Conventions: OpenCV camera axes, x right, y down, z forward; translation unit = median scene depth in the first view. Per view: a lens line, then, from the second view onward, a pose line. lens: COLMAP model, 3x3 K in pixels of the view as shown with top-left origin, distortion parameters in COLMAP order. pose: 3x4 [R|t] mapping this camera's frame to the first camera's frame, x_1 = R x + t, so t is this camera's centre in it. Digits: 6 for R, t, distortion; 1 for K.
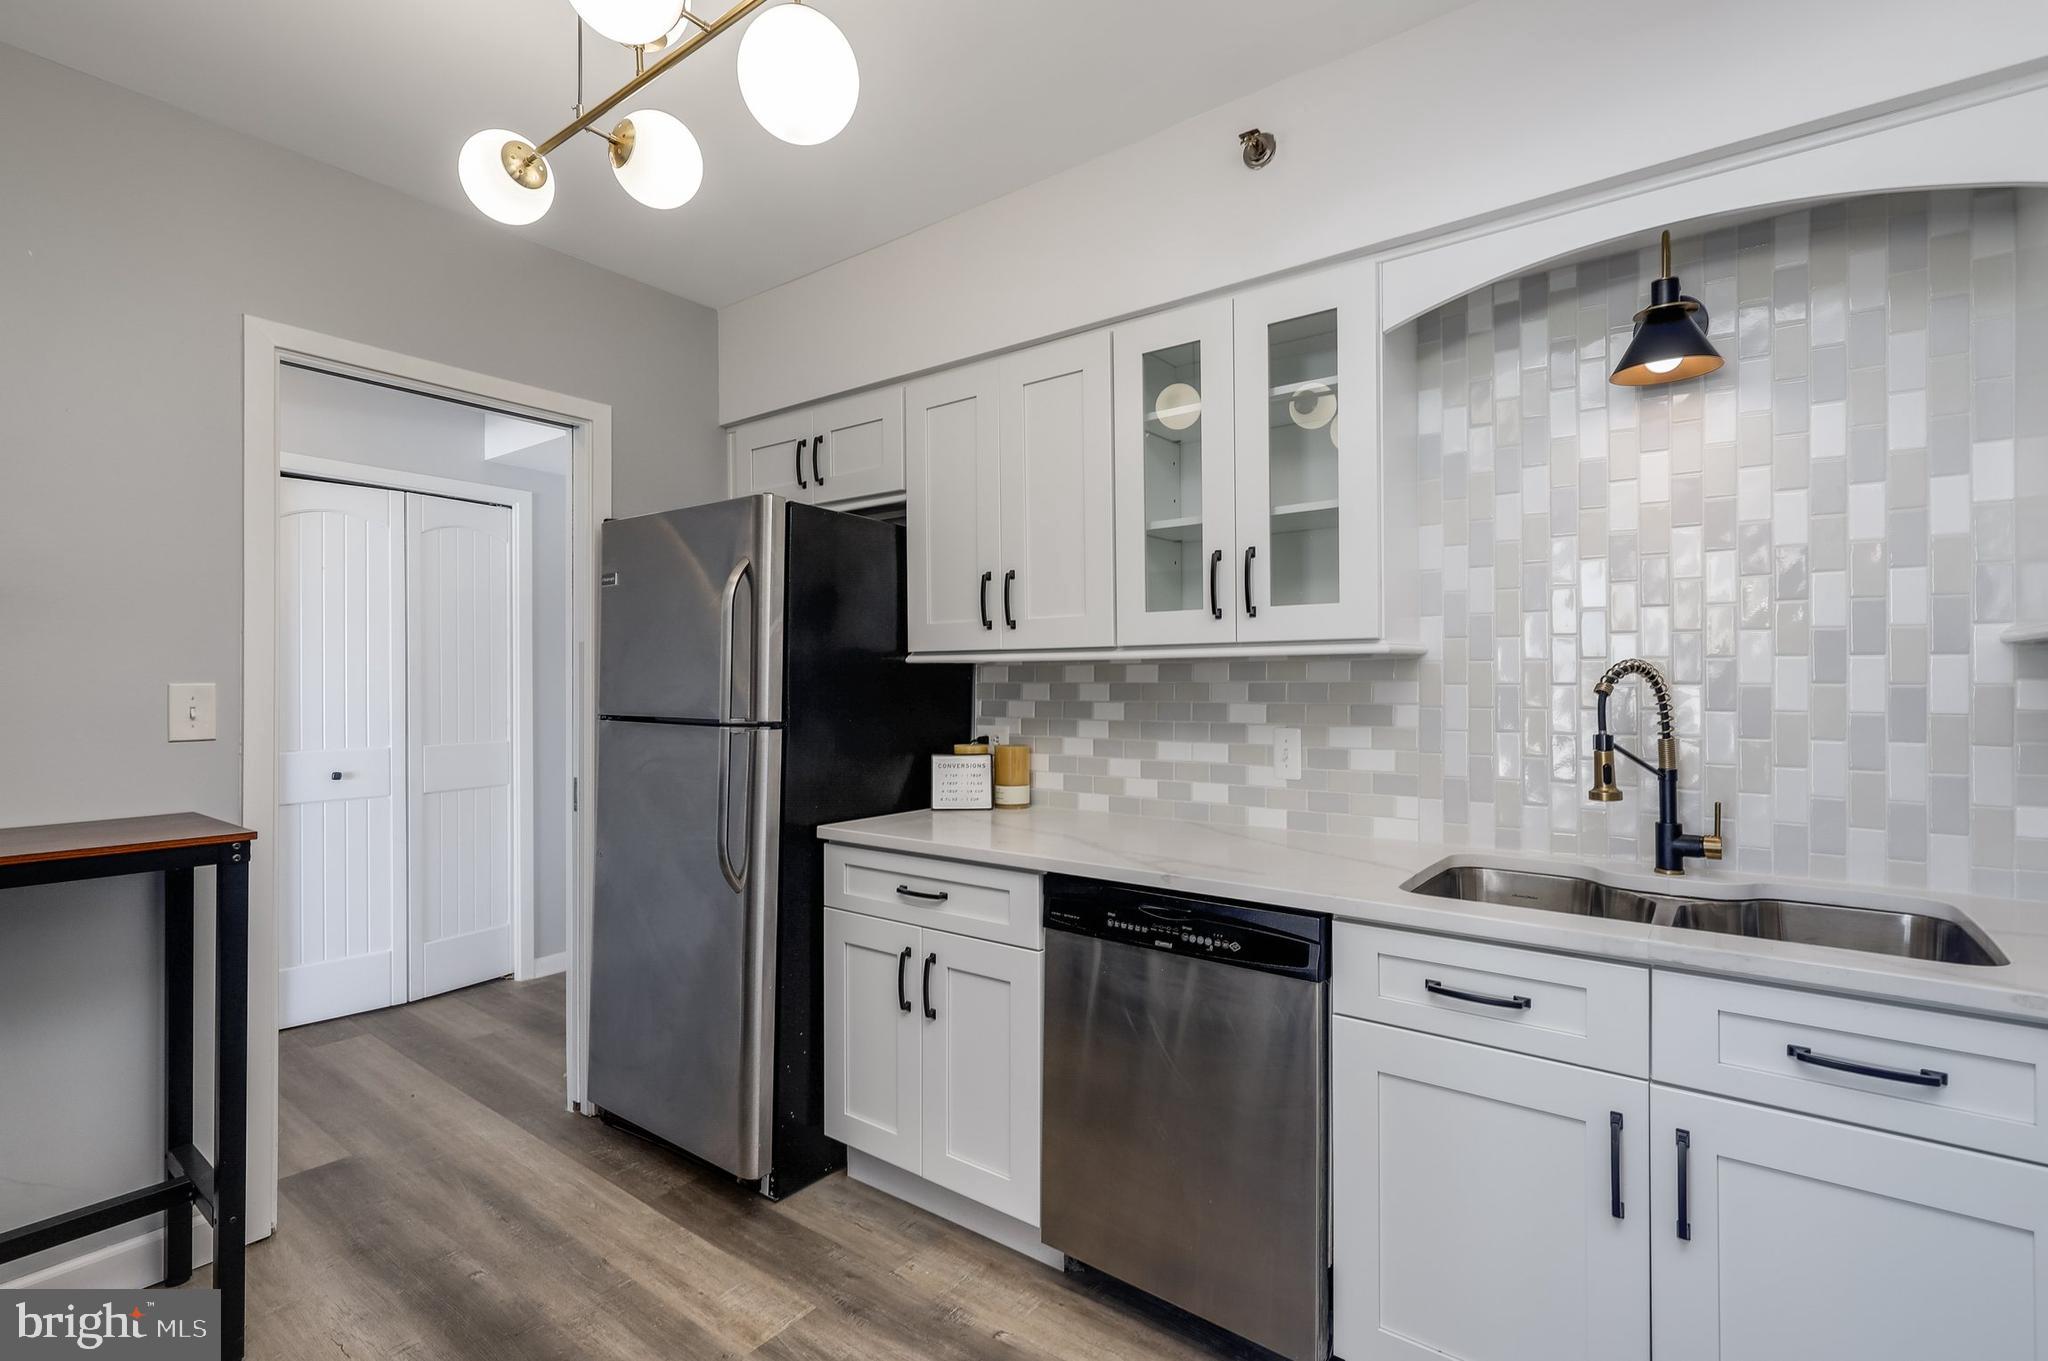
lens RADIAL K [[939.2, 0, 1019.7], [0, 939.2, 683.8], [0, 0, 1]] dist [0.002611, 0.000356]
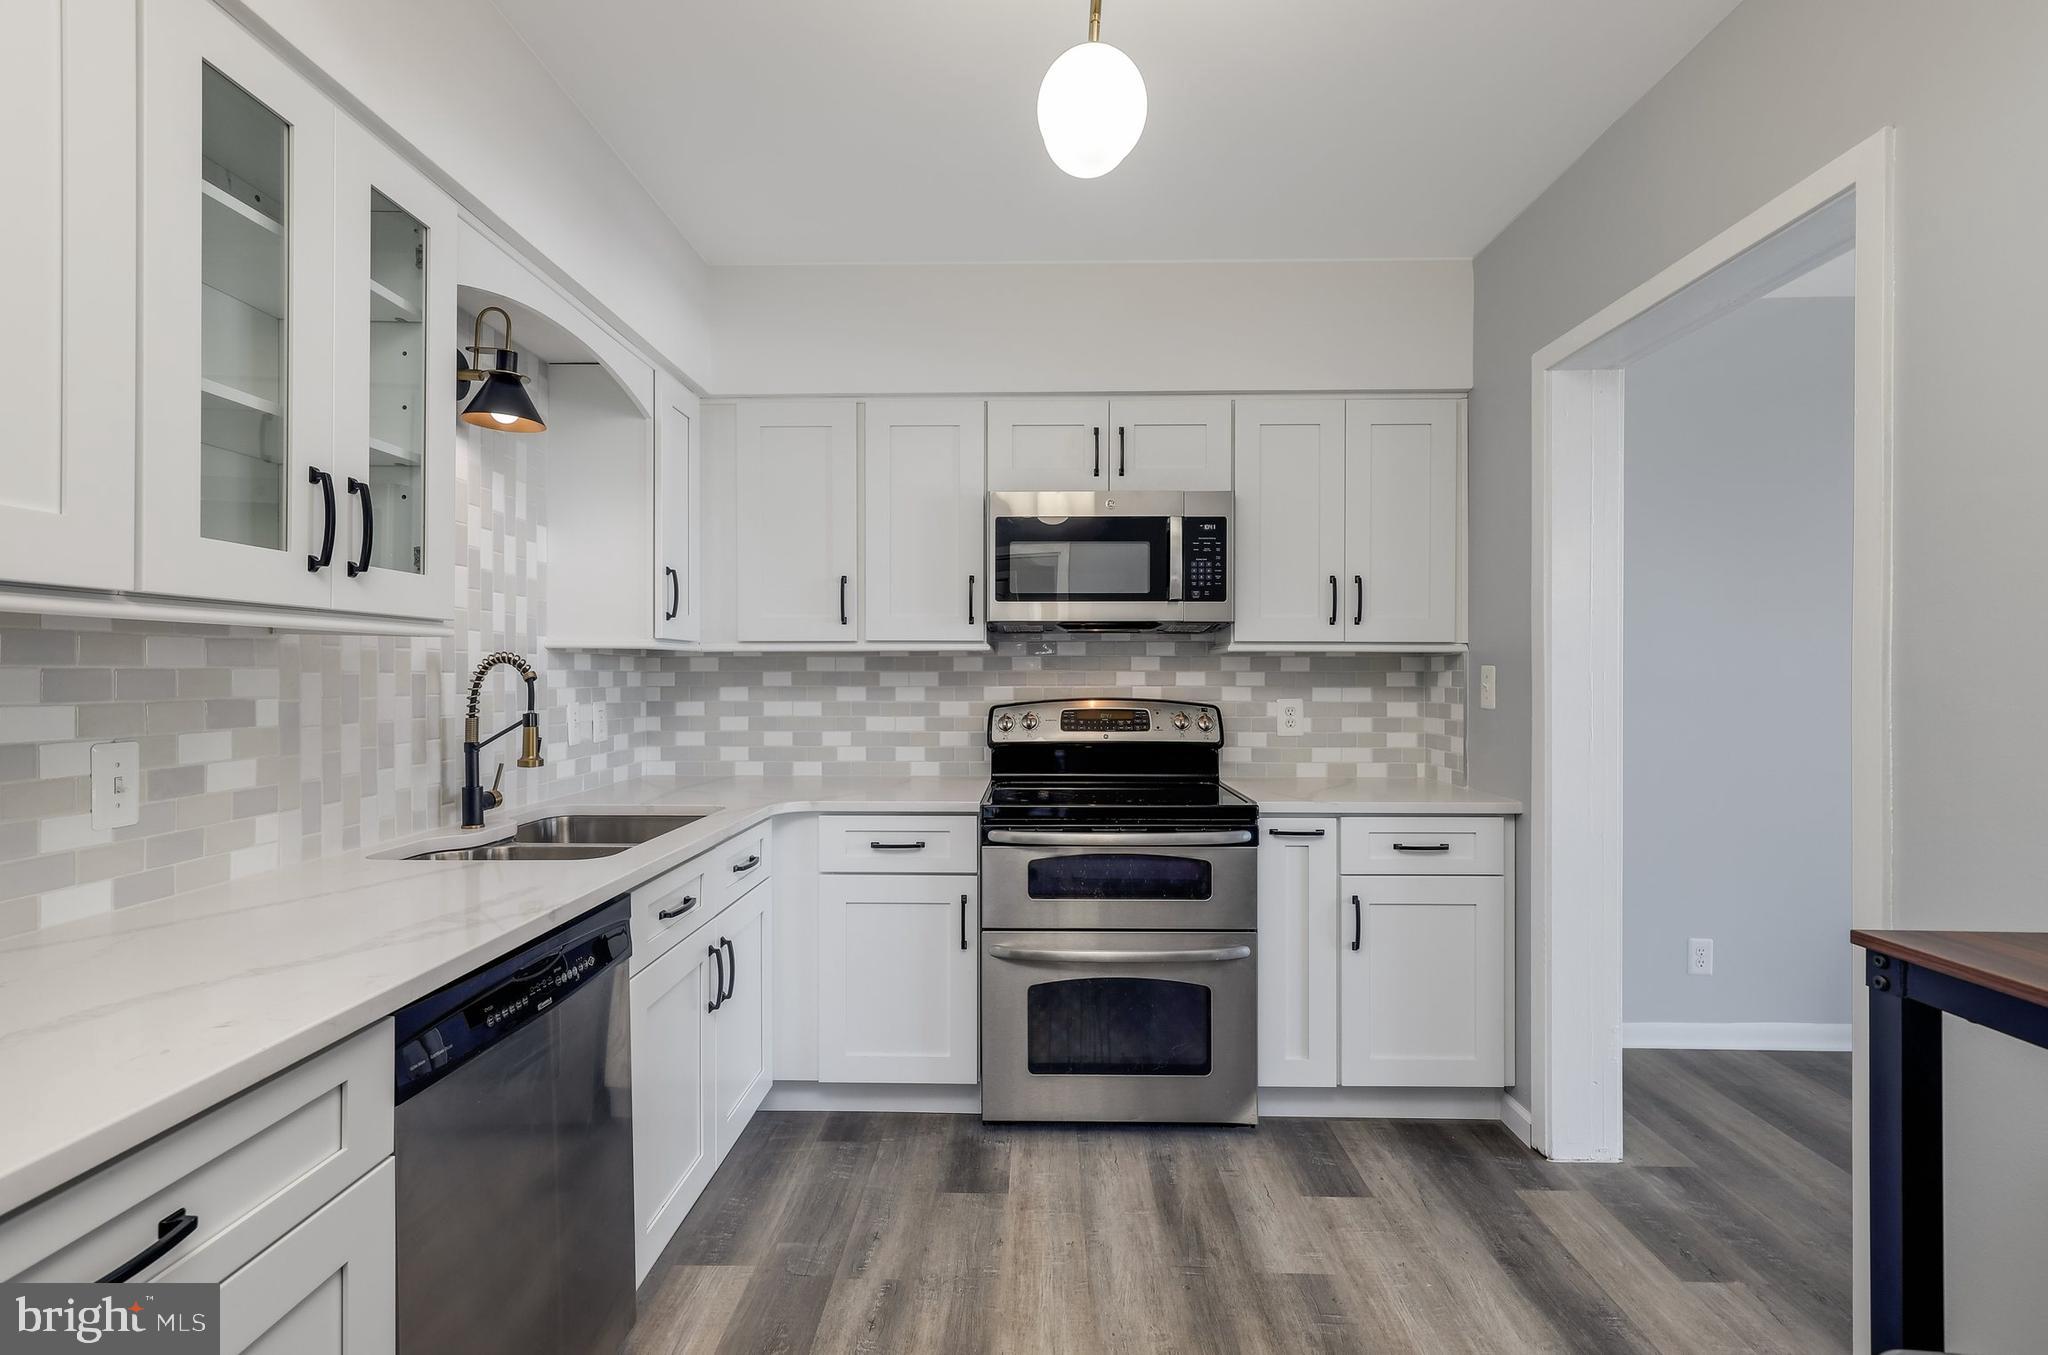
lens RADIAL K [[962.1, 0, 1006.8], [0, 962.1, 679.6], [0, 0, 1]] dist [0.008993, -0.000179]
pose [[-0.582000, -0.003698, 0.813181, -0.724968], [0.000157, 0.999989, 0.004661, 0.004128], [-0.813189, 0.002841, -0.581993, 1.161322]]
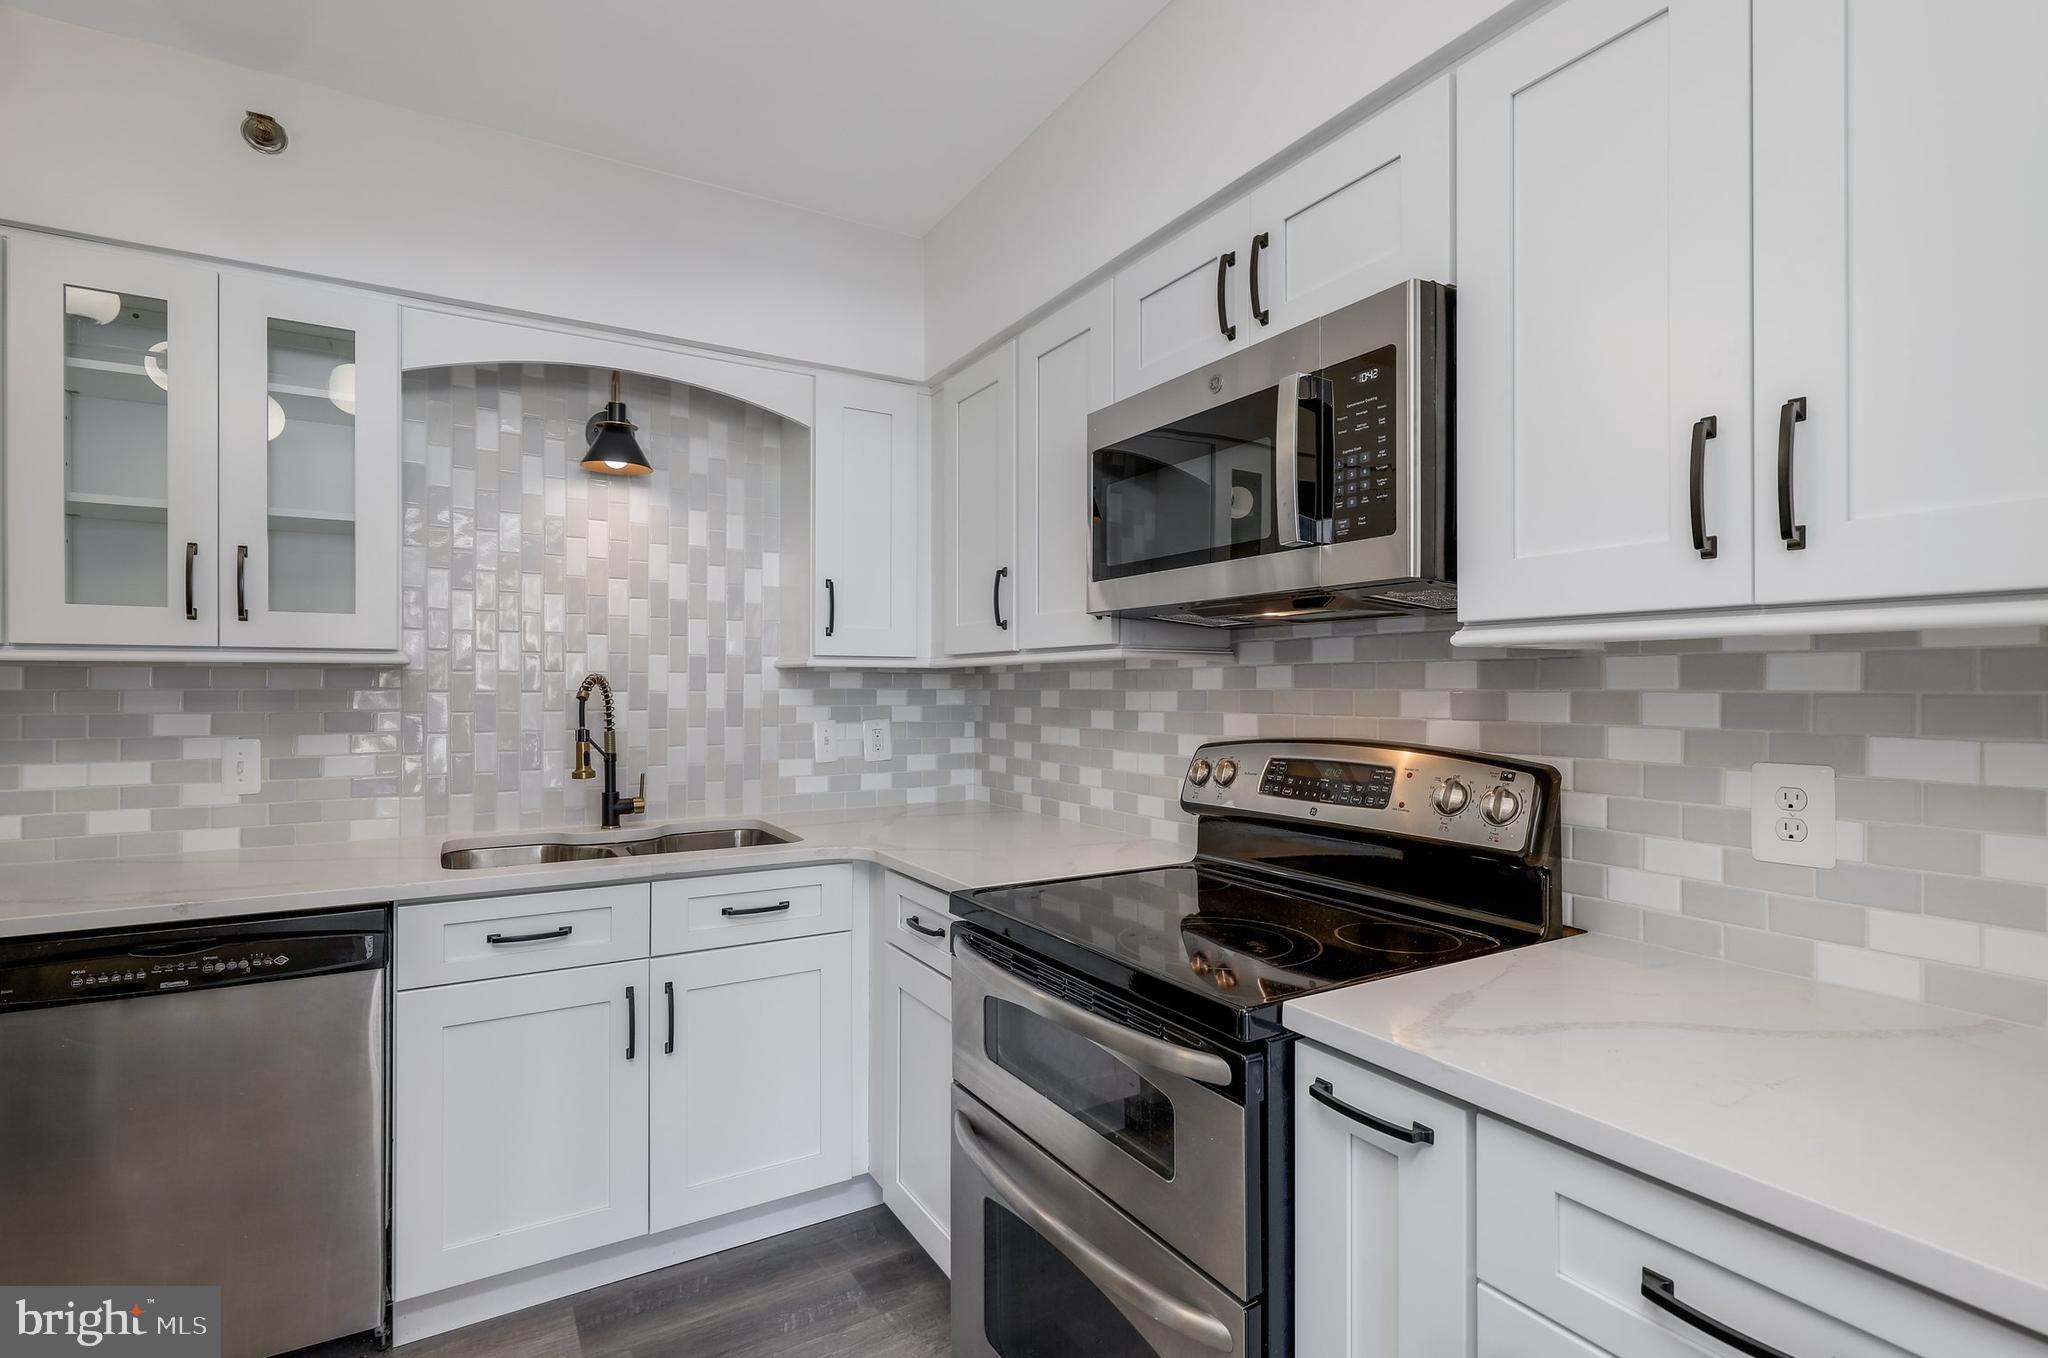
lens RADIAL K [[962.1, 0, 1010.2], [0, 962.1, 684.0], [0, 0, 1]] dist [0.008993, -0.000179]
pose [[0.385137, 0.004833, 0.922847, -0.394727], [-0.000553, 0.999987, -0.005006, -0.004080], [-0.922859, 0.001418, 0.385135, -0.089512]]
